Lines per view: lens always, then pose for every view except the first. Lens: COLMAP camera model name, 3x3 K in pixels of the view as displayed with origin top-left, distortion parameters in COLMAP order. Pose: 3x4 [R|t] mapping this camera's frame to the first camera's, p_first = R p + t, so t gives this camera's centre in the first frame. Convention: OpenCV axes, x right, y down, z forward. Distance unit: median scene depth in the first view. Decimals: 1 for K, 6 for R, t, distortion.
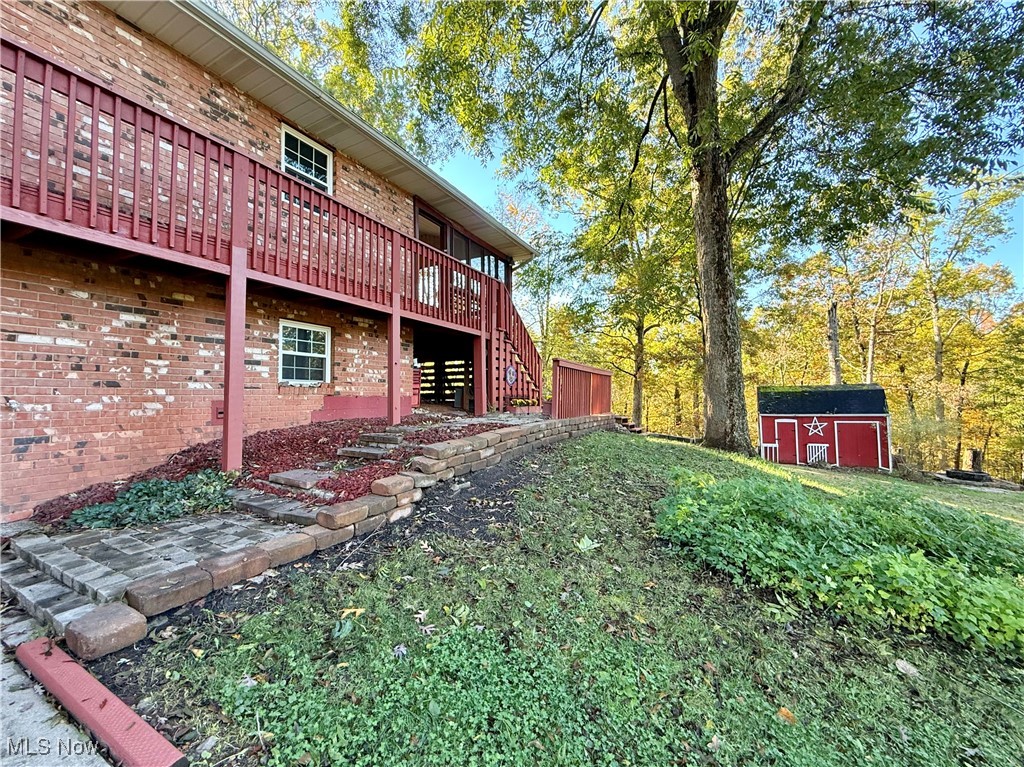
lens RADIAL K [[420.4, 0, 507.8], [0, 420.4, 380.8], [0, 0, 1]] dist [-0.000372, -0.000064]
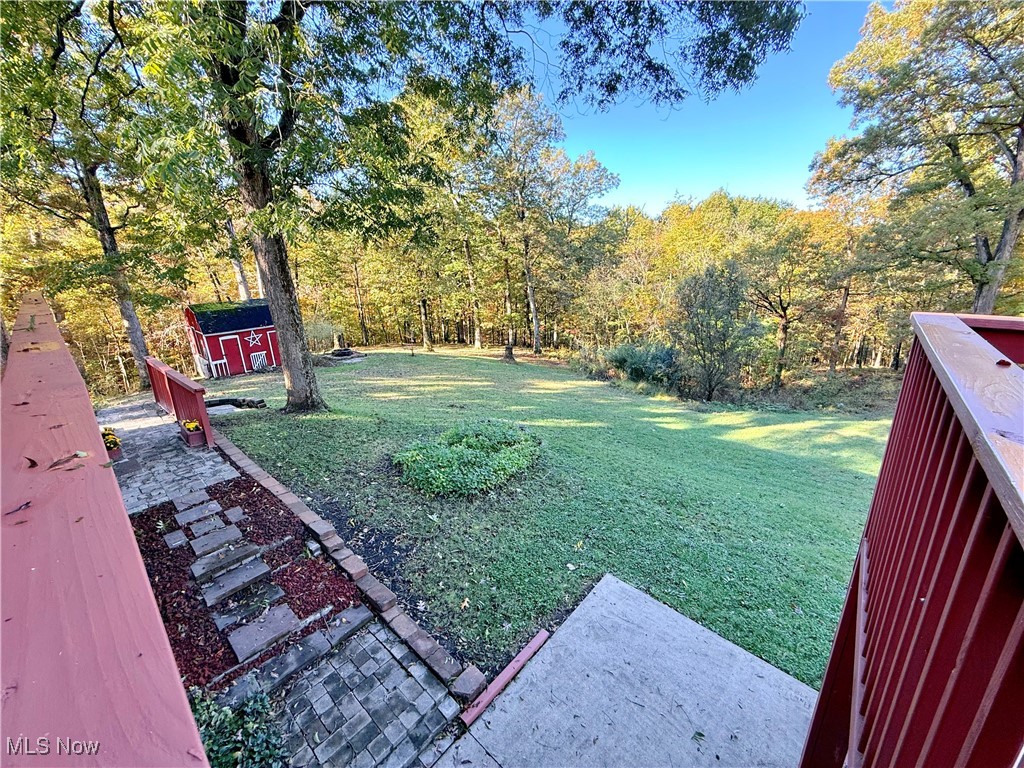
lens RADIAL K [[406.1, 0, 510.3], [0, 406.1, 382.3], [0, 0, 1]] dist [-0.000089, -0.000155]
pose [[0.216104, -0.290602, 0.932121, -1.144978], [-0.018384, 0.953299, 0.301467, -0.695588], [-0.976197, -0.082285, 0.200669, 0.257804]]
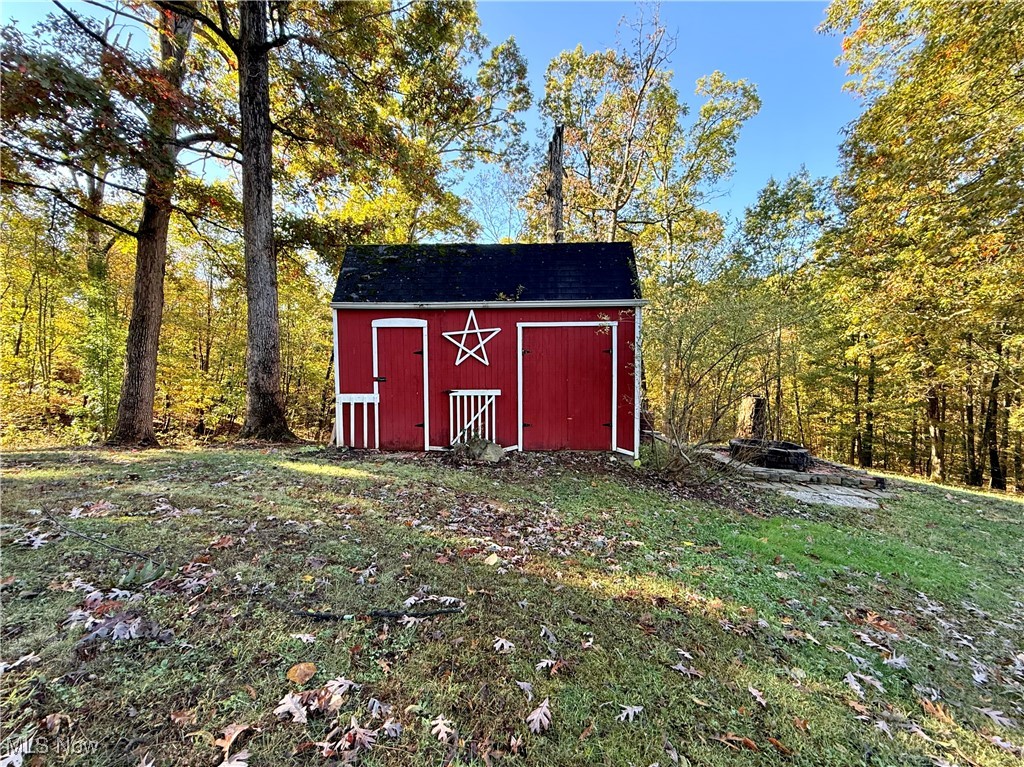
lens RADIAL K [[407.3, 0, 512.0], [0, 407.3, 383.5], [0, 0, 1]] dist [0.001132, -0.000092]
pose [[0.886525, -0.008870, 0.462595, 3.177673], [-0.031627, 0.996316, 0.079716, 0.612832], [-0.461598, -0.085301, 0.882979, 3.612788]]
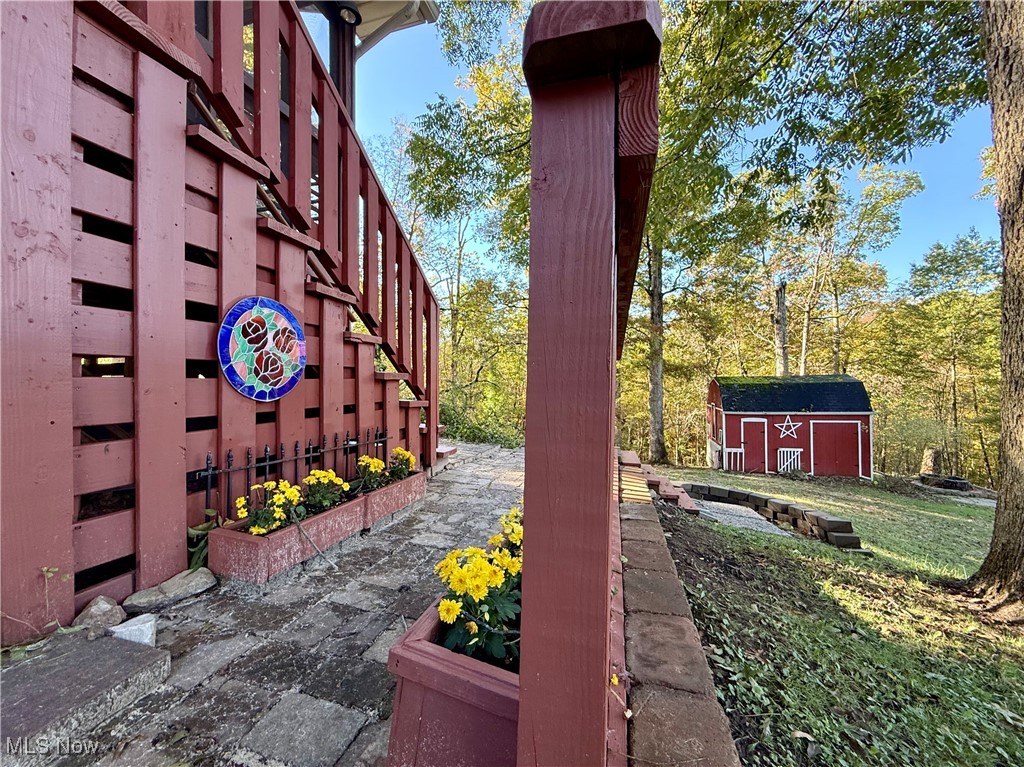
lens RADIAL K [[406.1, 0, 510.3], [0, 406.1, 381.8], [0, 0, 1]] dist [-0.000089, -0.000155]
pose [[0.975597, 0.001495, 0.219562, 0.180193], [-0.009803, 0.999276, 0.036756, -0.012716], [-0.219349, -0.038011, 0.974906, 1.852997]]
